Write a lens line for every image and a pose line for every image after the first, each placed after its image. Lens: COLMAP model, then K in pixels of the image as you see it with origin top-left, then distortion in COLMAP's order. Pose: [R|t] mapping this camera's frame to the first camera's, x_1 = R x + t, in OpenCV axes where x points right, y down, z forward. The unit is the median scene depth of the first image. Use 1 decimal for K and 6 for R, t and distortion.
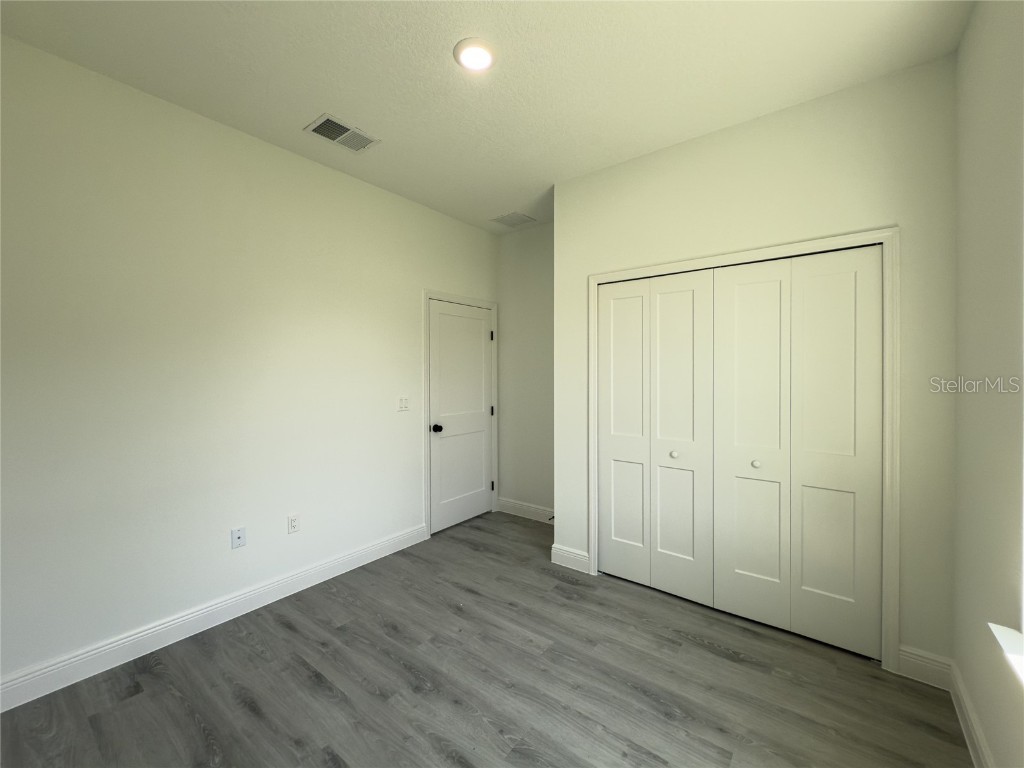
lens RADIAL K [[414.3, 0, 514.8], [0, 414.3, 381.4], [0, 0, 1]] dist [0.000450, -0.000934]
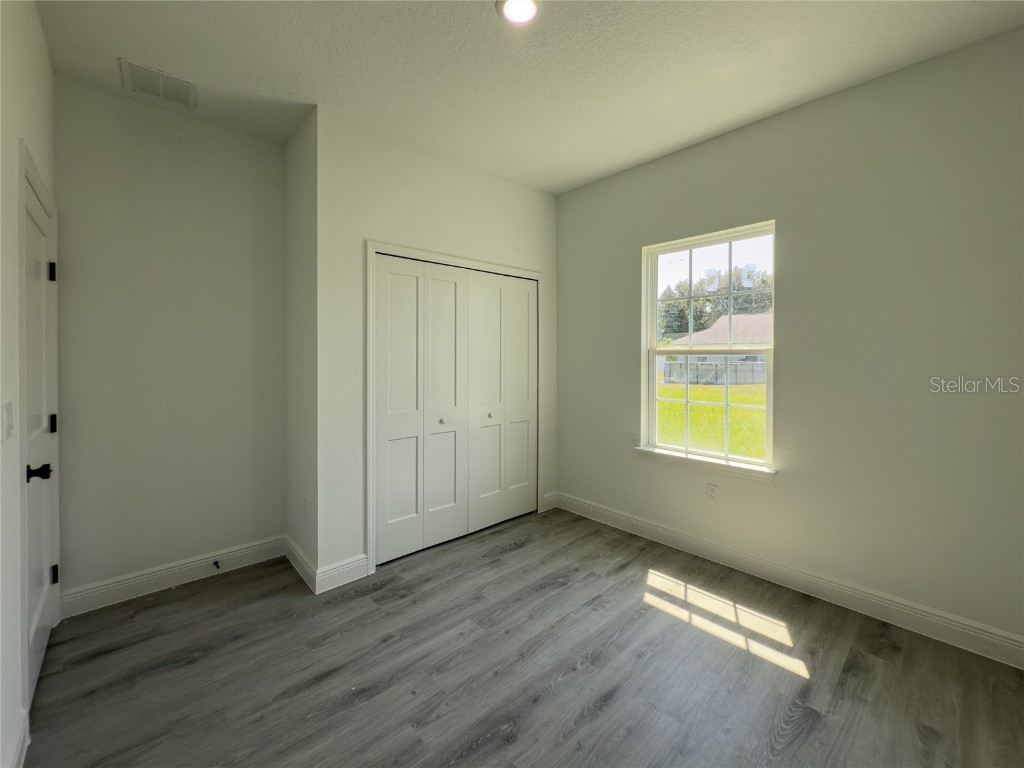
lens RADIAL K [[414.3, 0, 510.6], [0, 414.3, 370.1], [0, 0, 1]] dist [0.000450, -0.000934]
pose [[0.180968, -0.033889, 0.982905, -0.898646], [0.015733, 0.999378, 0.031560, -0.003540], [-0.983363, 0.009753, 0.181388, 0.753531]]
